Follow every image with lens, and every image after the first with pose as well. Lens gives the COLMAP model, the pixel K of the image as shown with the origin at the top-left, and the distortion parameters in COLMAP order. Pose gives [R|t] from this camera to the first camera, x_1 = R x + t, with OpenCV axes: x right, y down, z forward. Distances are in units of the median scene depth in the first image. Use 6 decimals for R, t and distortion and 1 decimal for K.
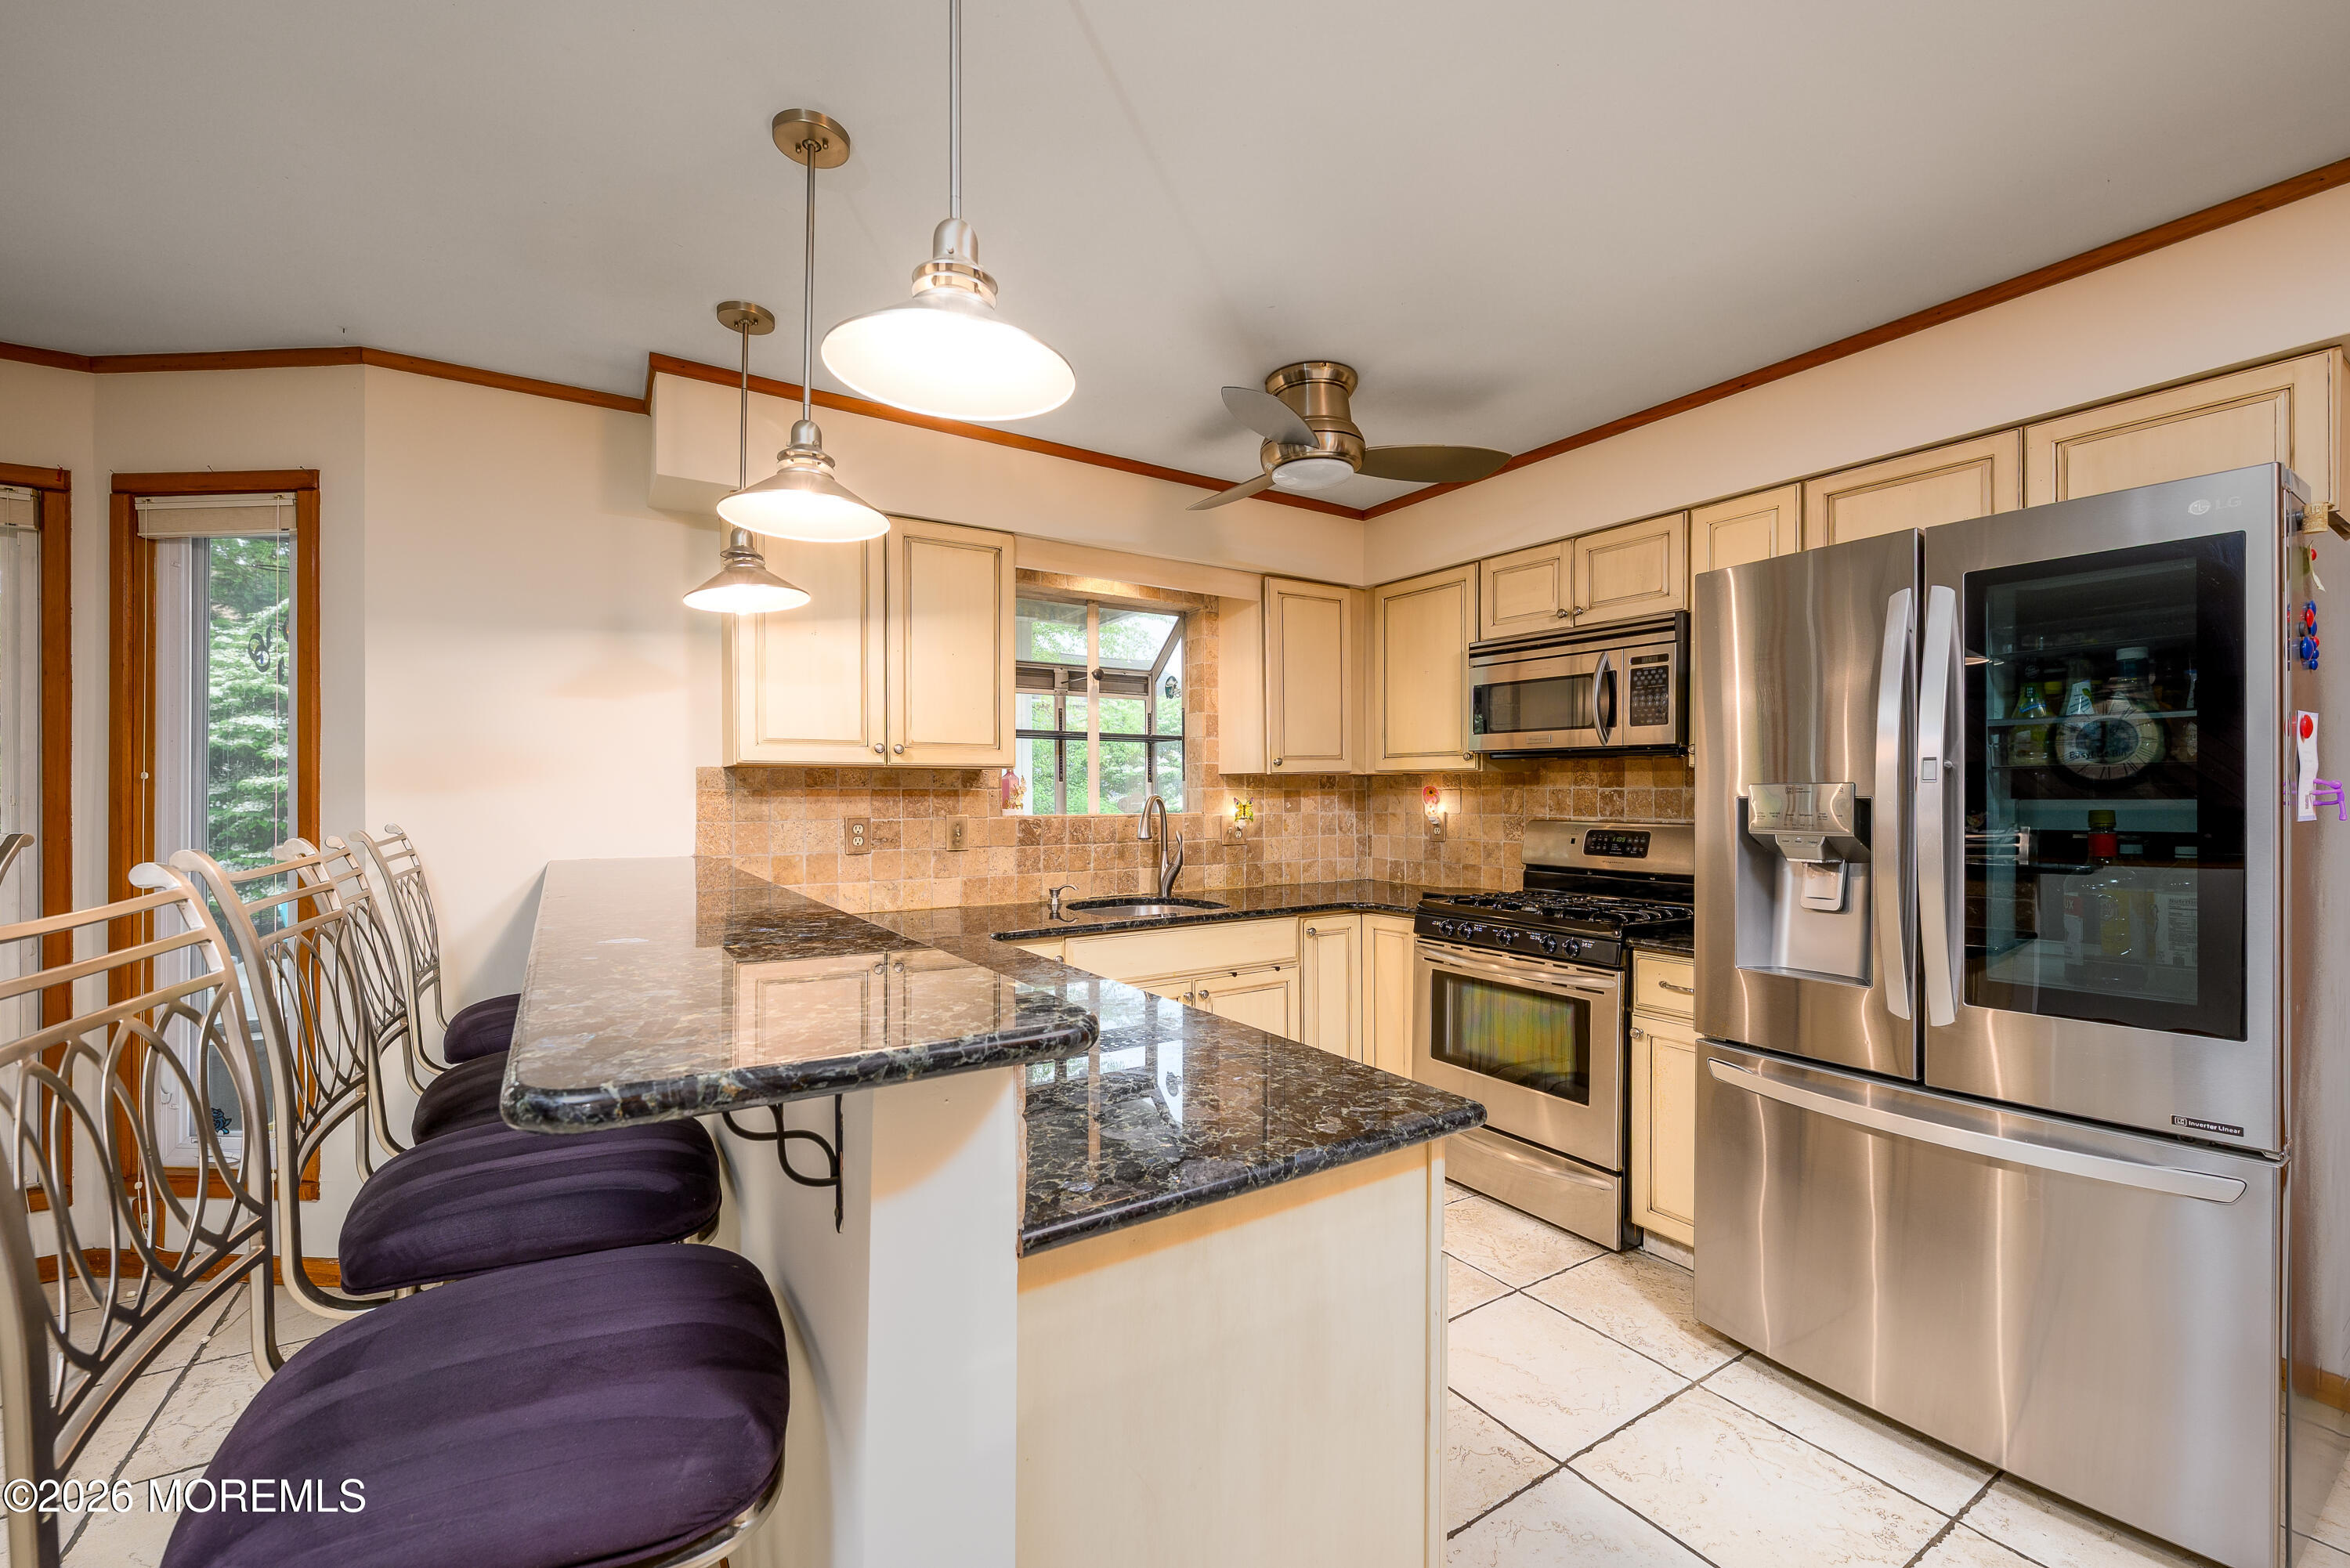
lens RADIAL K [[955.0, 0, 1173.1], [0, 955.0, 784.9], [0, 0, 1]] dist [0.002678, -0.000903]
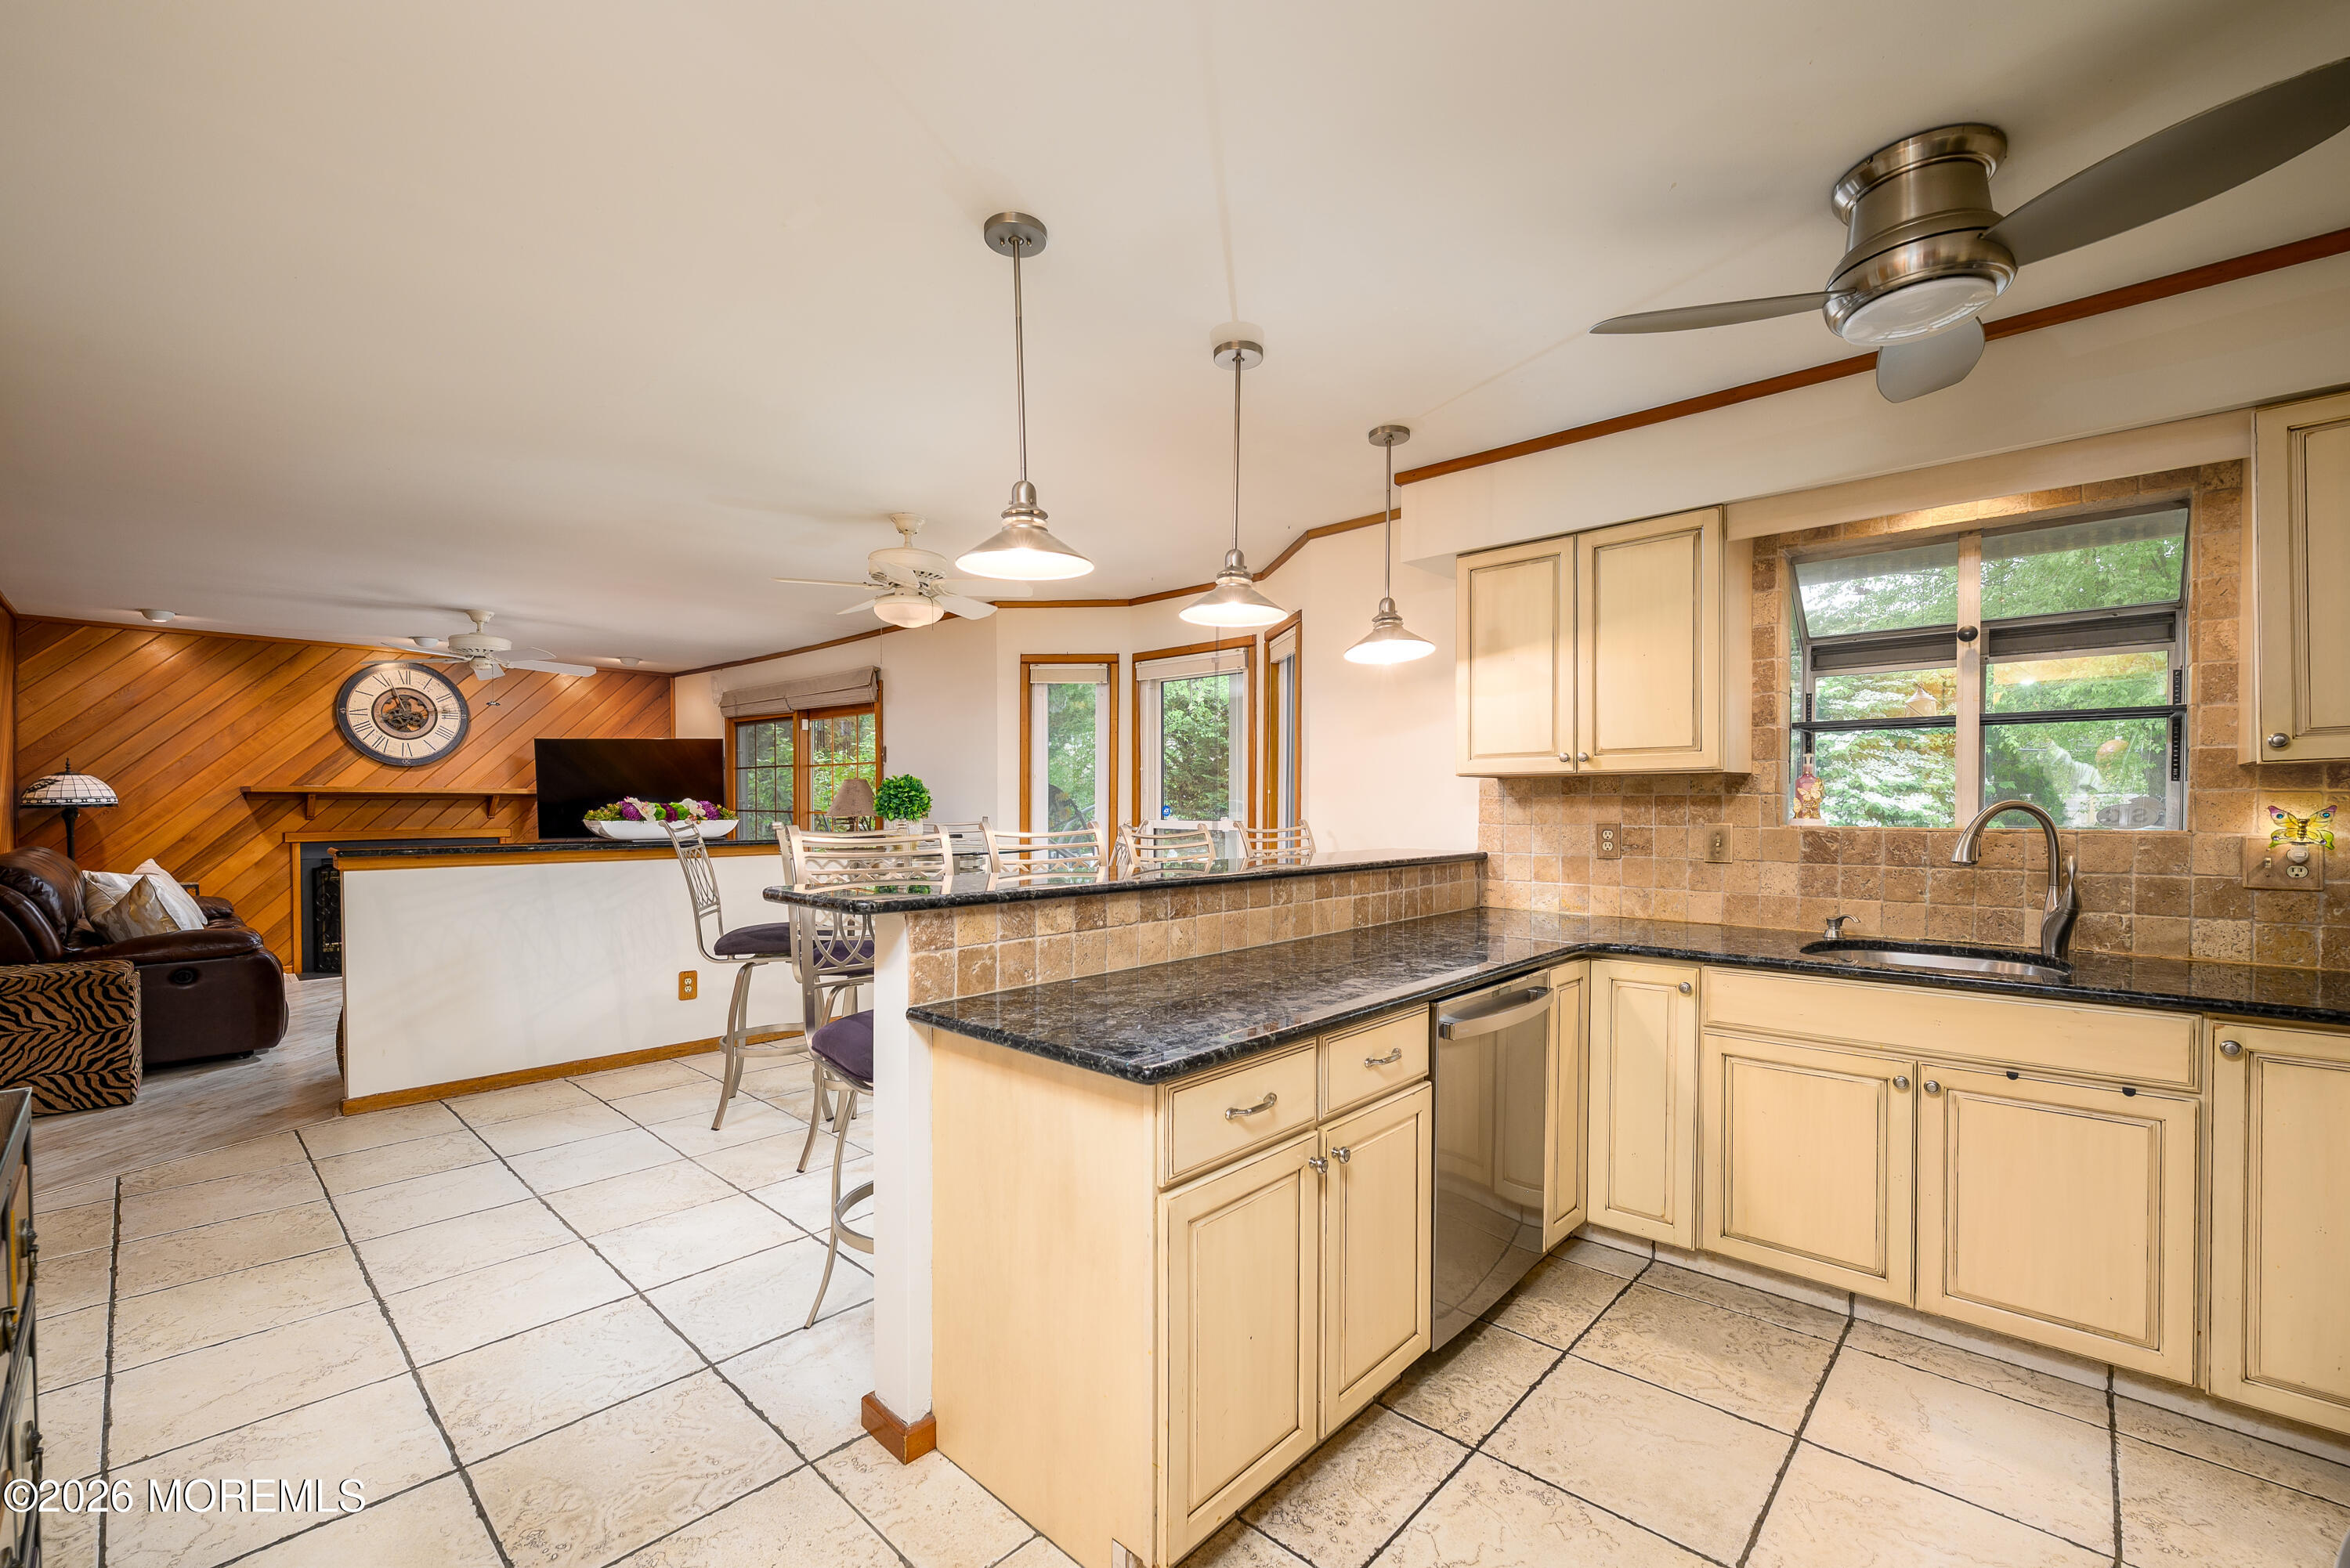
lens RADIAL K [[955.0, 0, 1193.0], [0, 955.0, 814.9], [0, 0, 1]] dist [0.002678, -0.000903]
pose [[0.265113, 0.012935, -0.964131, 0.539520], [0.010499, 0.999812, 0.016301, 0.003278], [0.964160, -0.014444, 0.264927, 0.285485]]
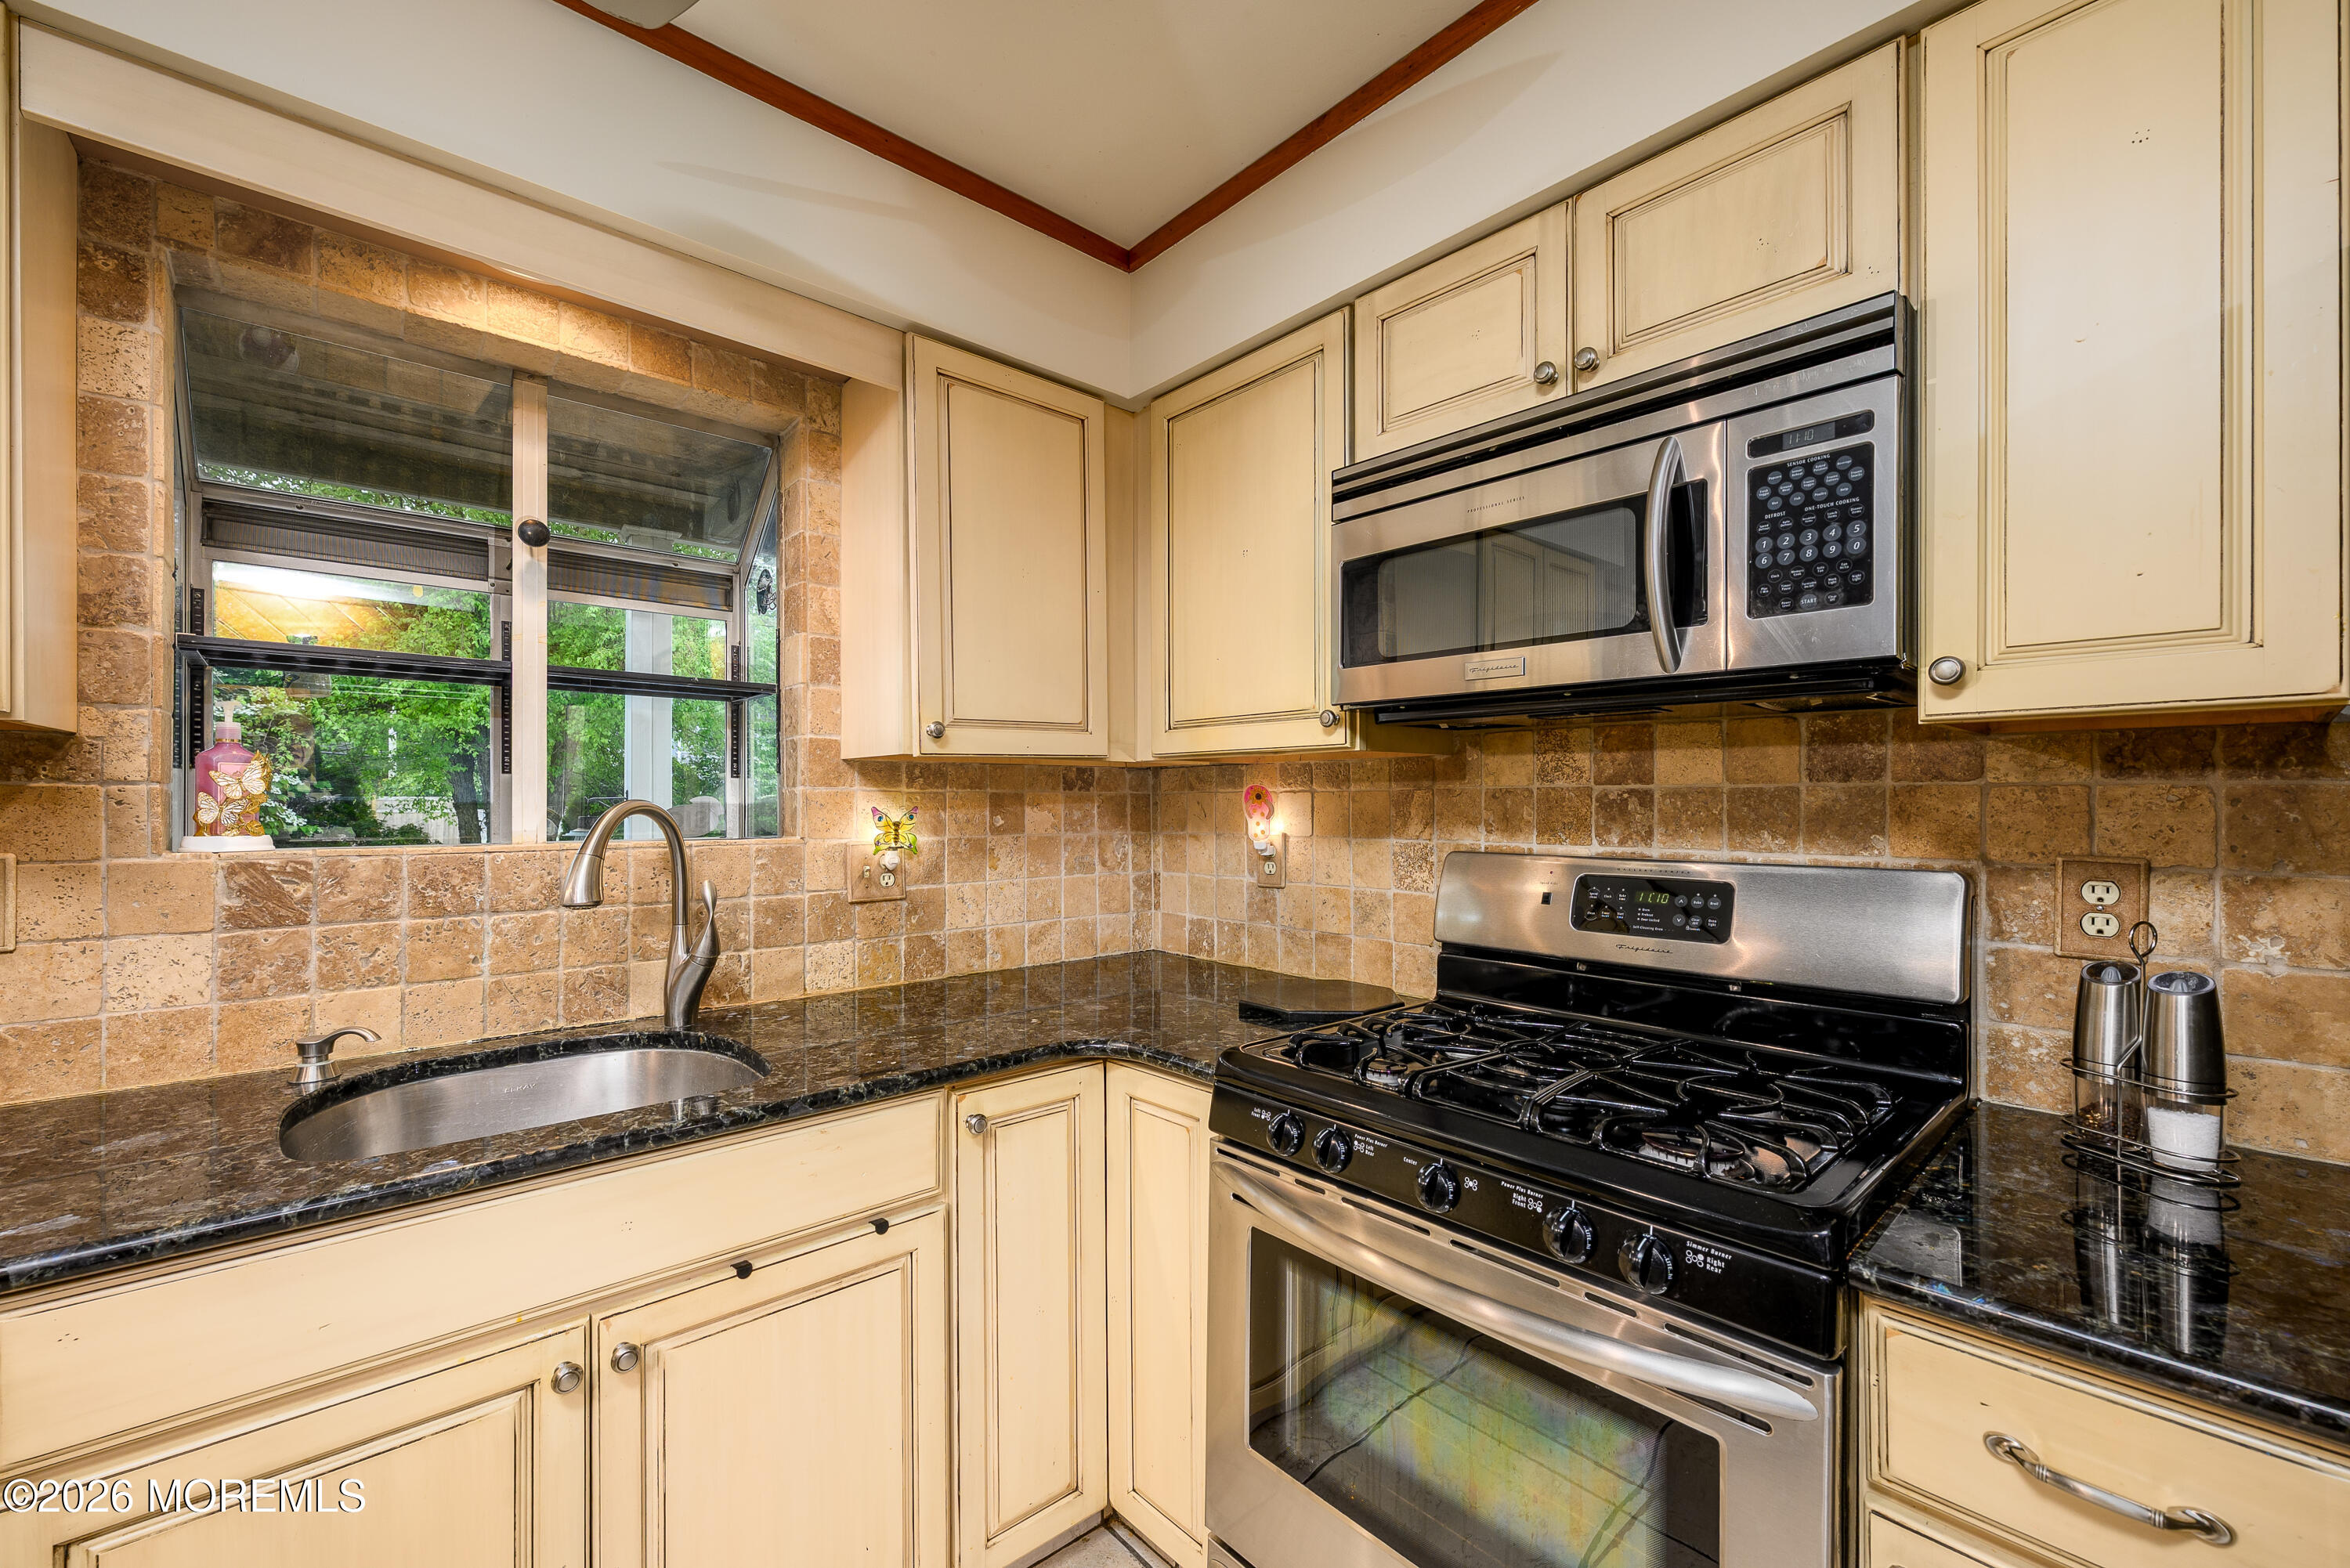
lens RADIAL K [[955.0, 0, 1180.7], [0, 955.0, 792.5], [0, 0, 1]] dist [0.002678, -0.000903]
pose [[0.986261, 0.001747, 0.165184, 0.170672], [-0.001180, 0.999993, -0.003530, 0.009051], [-0.165189, 0.003286, 0.986257, 0.590592]]
